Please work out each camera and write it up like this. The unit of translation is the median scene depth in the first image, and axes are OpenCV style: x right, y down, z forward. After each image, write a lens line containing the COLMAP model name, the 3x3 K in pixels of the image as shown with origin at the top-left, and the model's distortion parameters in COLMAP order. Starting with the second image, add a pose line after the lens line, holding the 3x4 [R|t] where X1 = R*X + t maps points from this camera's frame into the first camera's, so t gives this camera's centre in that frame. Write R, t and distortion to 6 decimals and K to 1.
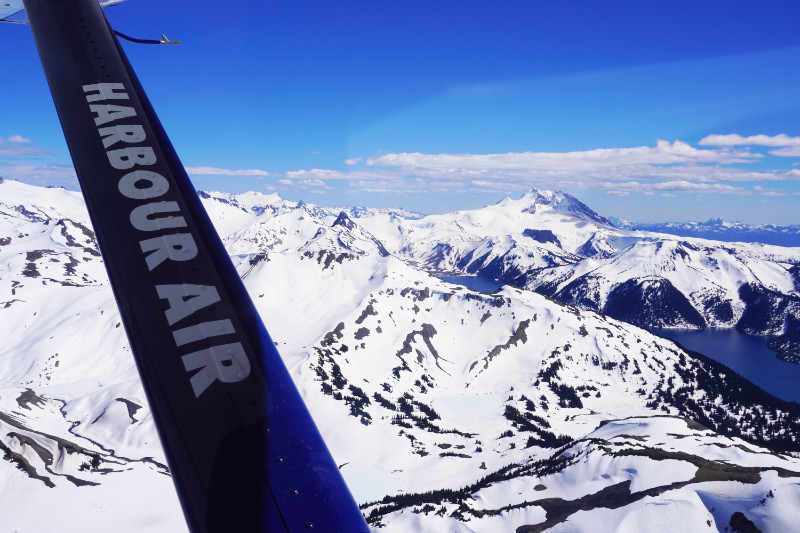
lens RADIAL K [[738.7, 0, 378.7], [0, 738.7, 265.6], [0, 0, 1]] dist [-0.003657, 0.007557]
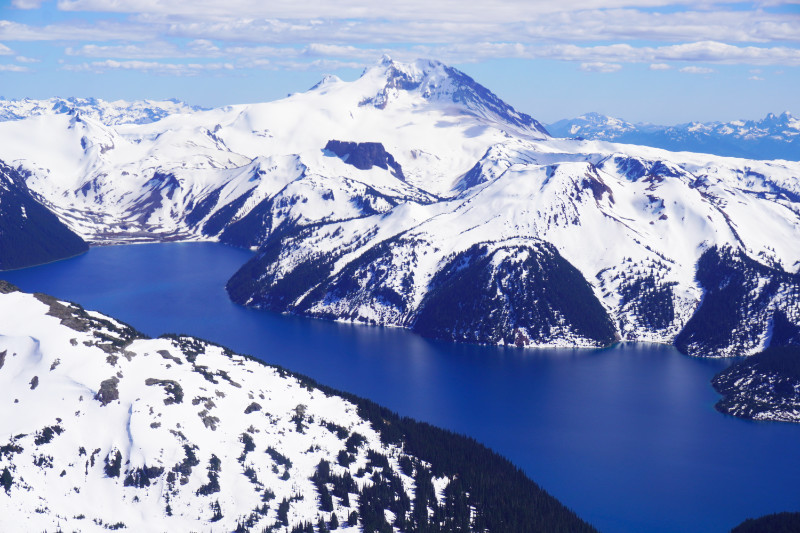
lens RADIAL K [[1420.6, 0, 400.0], [0, 1420.6, 266.5], [0, 0, 1]] dist [0.015967, 0.086580]
pose [[0.992027, -0.024395, 0.123646, 0.168493], [0.019542, 0.998996, 0.040314, -0.005218], [-0.124505, -0.037576, 0.991507, 0.092068]]
